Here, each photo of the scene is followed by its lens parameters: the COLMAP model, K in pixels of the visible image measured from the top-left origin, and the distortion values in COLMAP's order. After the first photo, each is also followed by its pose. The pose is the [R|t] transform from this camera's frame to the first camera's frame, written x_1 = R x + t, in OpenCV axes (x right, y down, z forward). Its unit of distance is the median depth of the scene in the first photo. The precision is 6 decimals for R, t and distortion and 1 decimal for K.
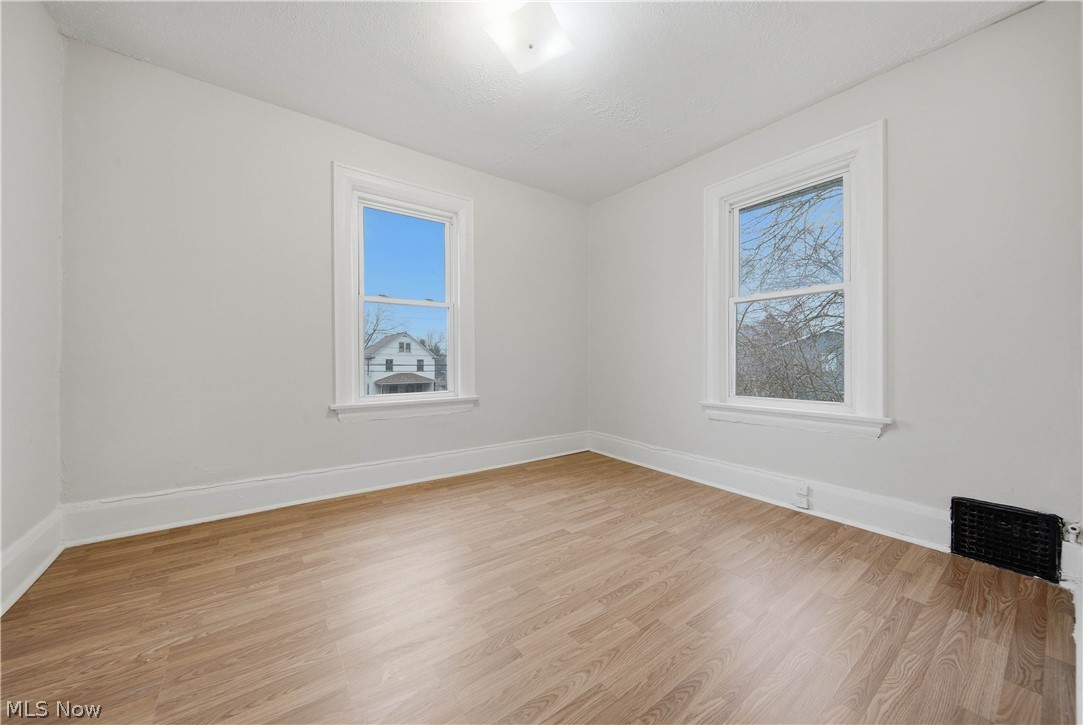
lens RADIAL K [[388.9, 0, 541.5], [0, 388.9, 362.5], [0, 0, 1]] dist [-0.000199, -0.000045]
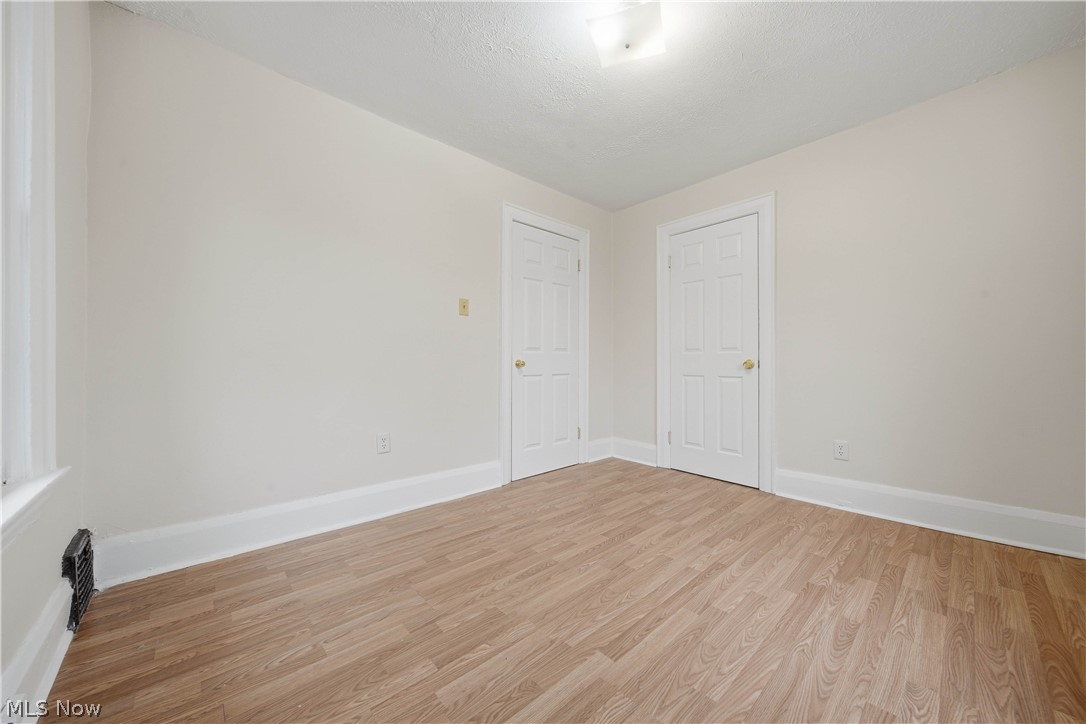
lens RADIAL K [[390.0, 0, 543.0], [0, 390.0, 362.0], [0, 0, 1]] dist [-0.000199, -0.000045]
pose [[-0.995319, -0.004015, -0.096563, 0.254046], [-0.004405, 0.999983, 0.003822, -0.020587], [0.096546, 0.004230, -0.995320, 1.796489]]
